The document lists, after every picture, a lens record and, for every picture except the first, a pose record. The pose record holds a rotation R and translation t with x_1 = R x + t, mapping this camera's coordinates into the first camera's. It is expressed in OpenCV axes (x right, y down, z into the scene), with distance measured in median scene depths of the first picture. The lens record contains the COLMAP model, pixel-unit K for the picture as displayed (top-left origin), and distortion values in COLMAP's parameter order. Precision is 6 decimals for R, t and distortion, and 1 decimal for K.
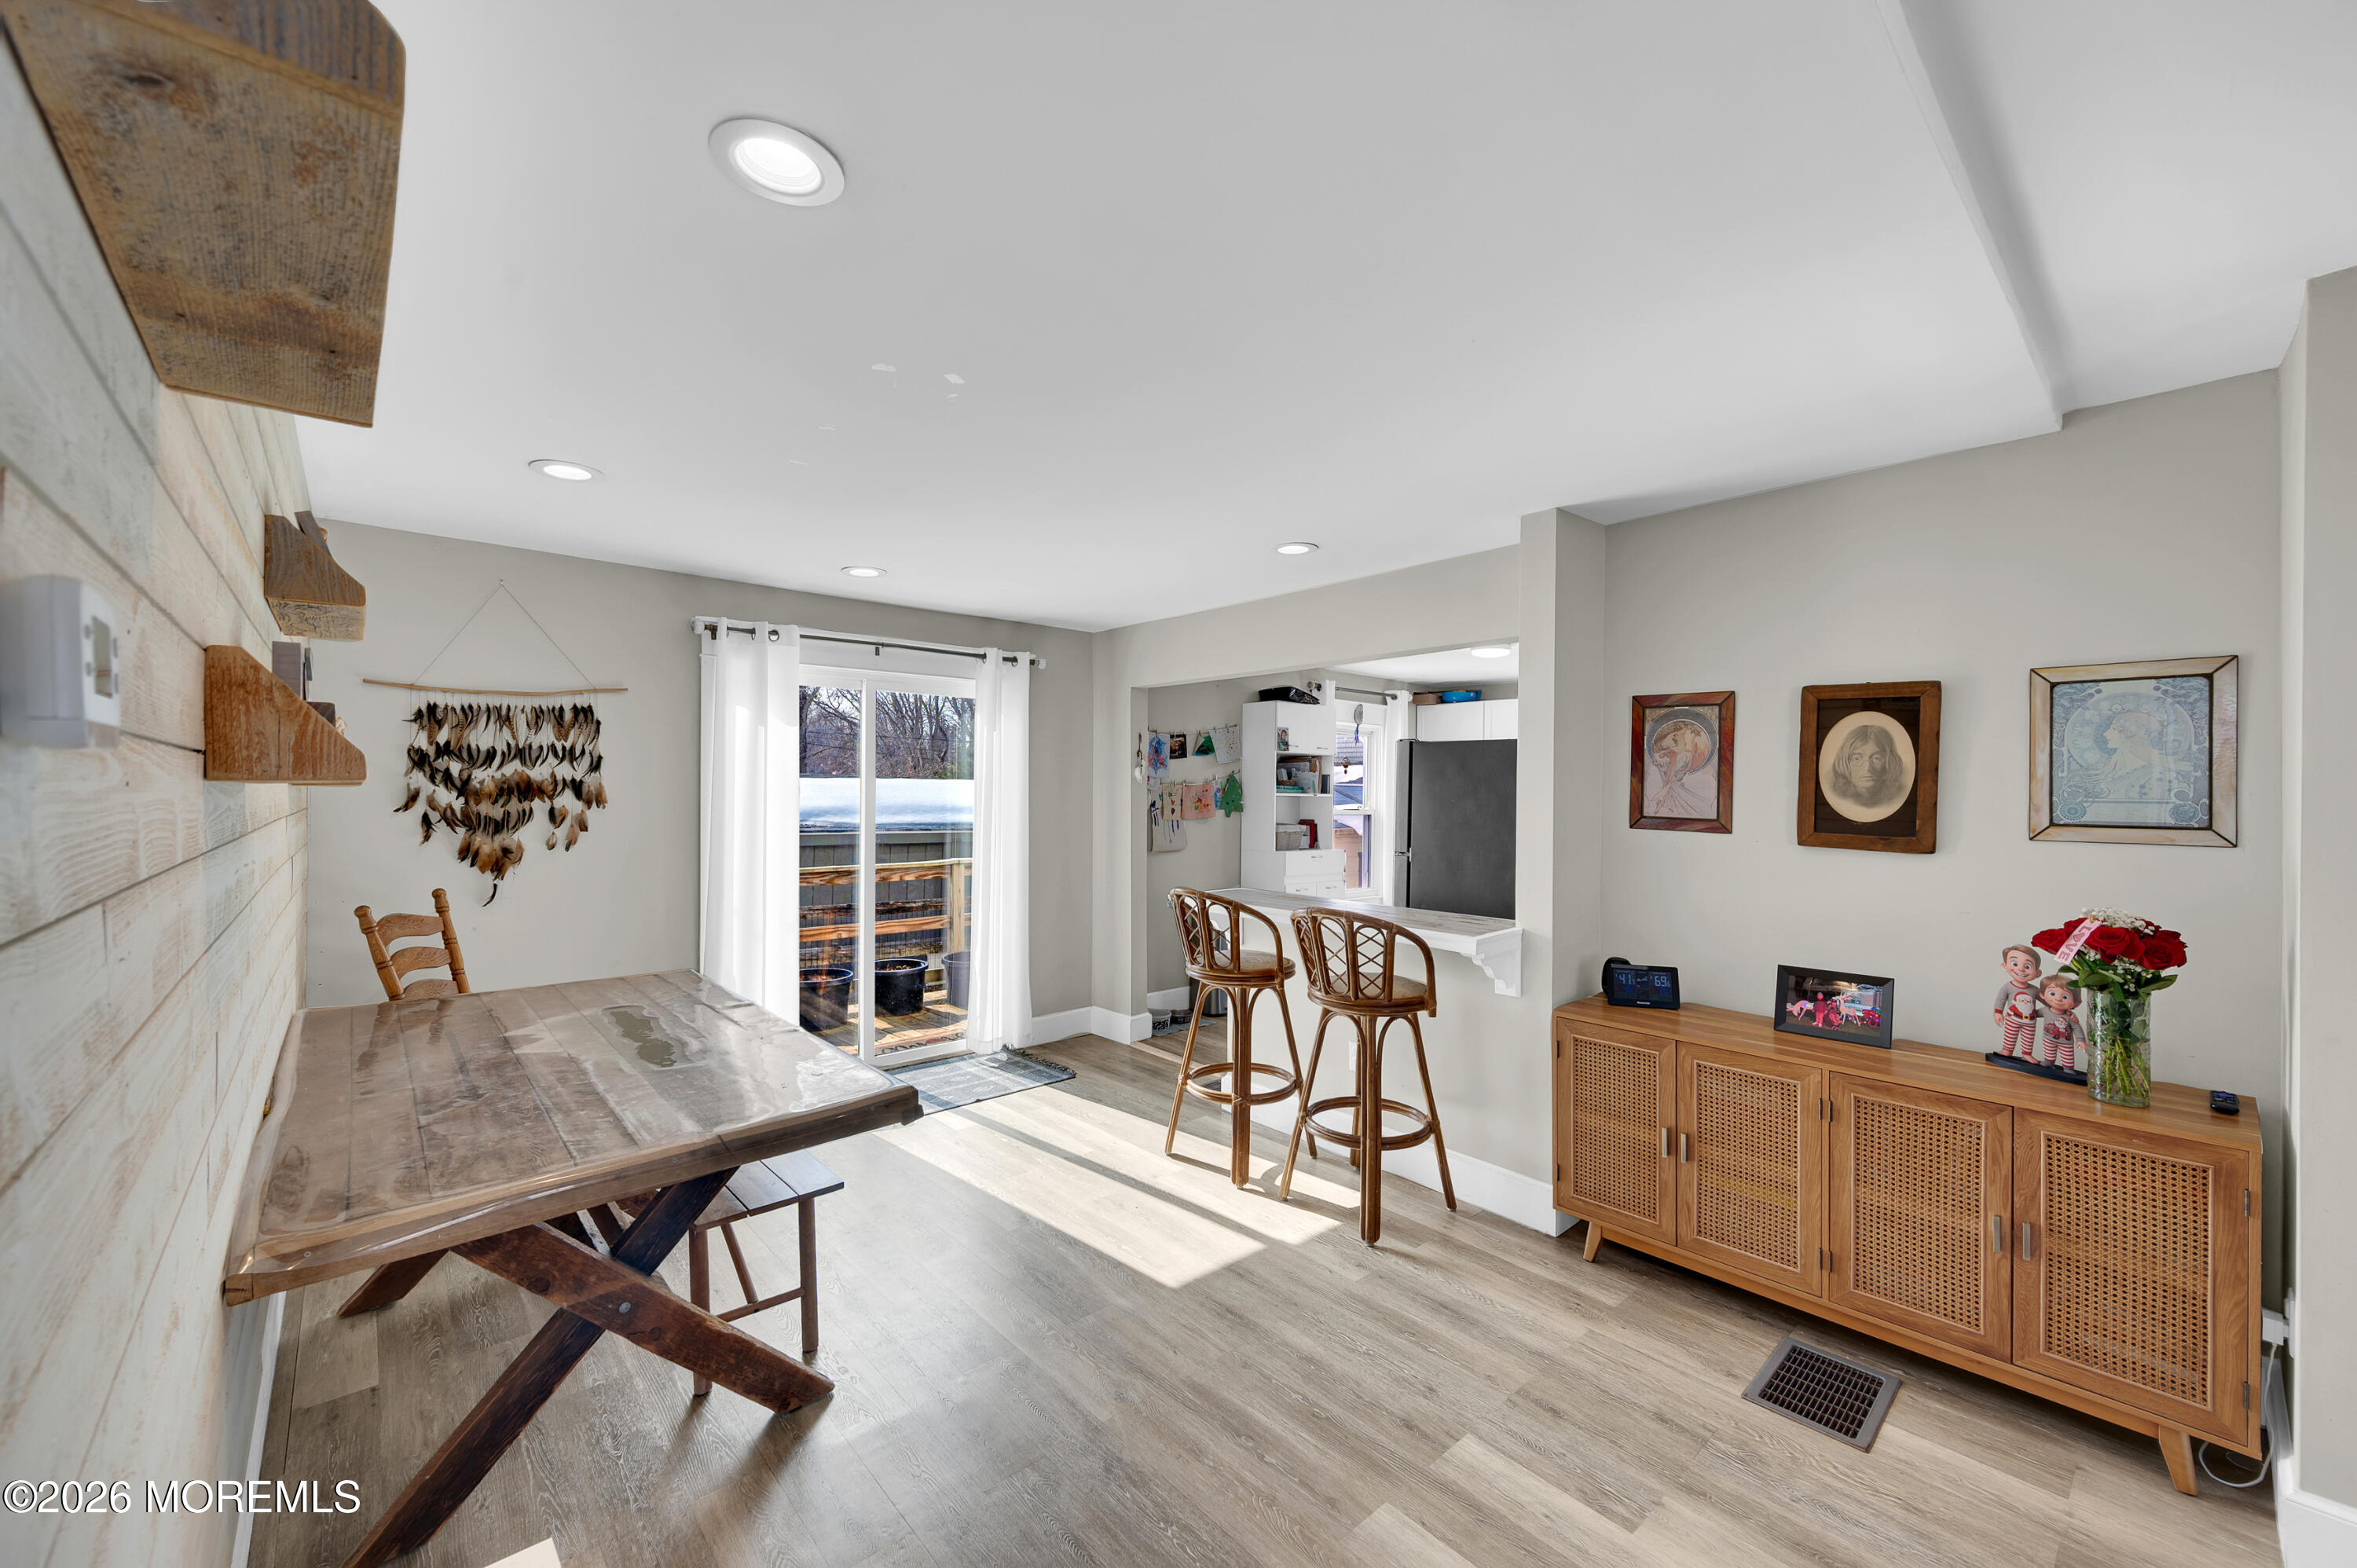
lens RADIAL K [[923.7, 0, 1185.1], [0, 923.7, 788.1], [0, 0, 1]] dist [-0.001356, 0.000975]
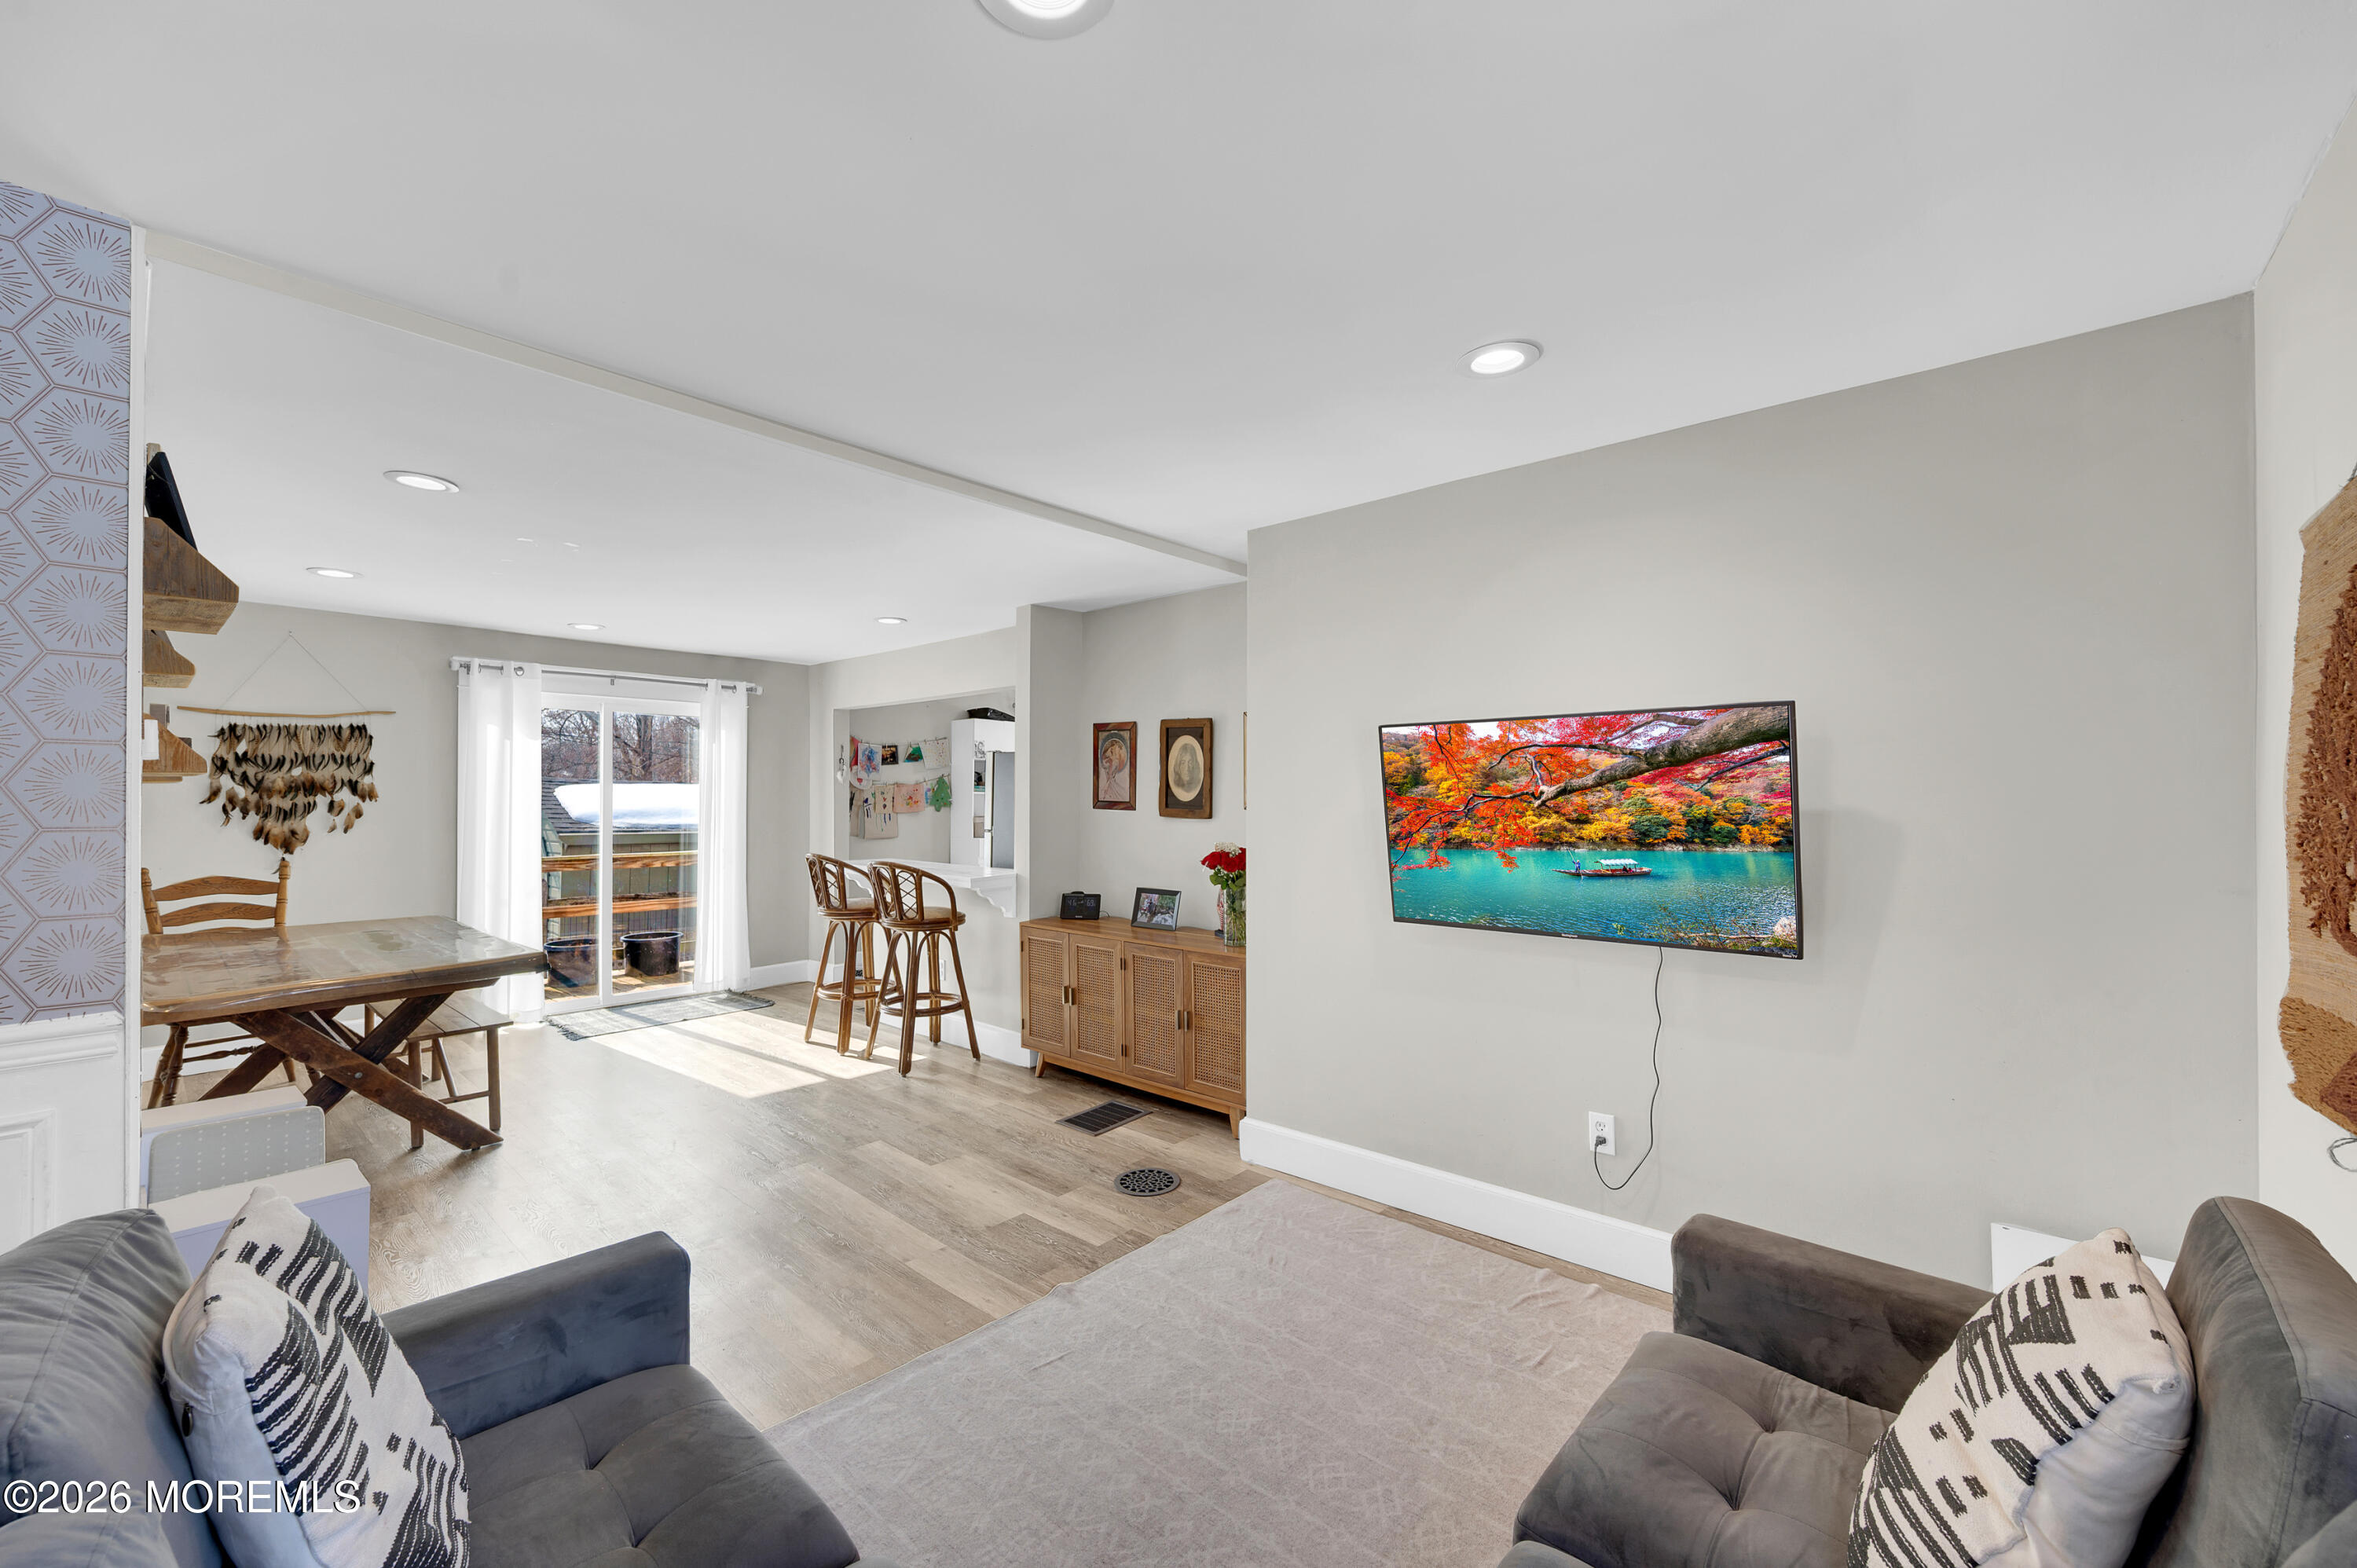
lens RADIAL K [[923.7, 0, 1176.9], [0, 923.7, 786.7], [0, 0, 1]] dist [-0.001356, 0.000975]
pose [[0.992819, -0.003143, 0.119587, 0.414302], [0.004280, 0.999948, -0.009256, 0.020494], [-0.119552, 0.009701, 0.992781, -0.530962]]
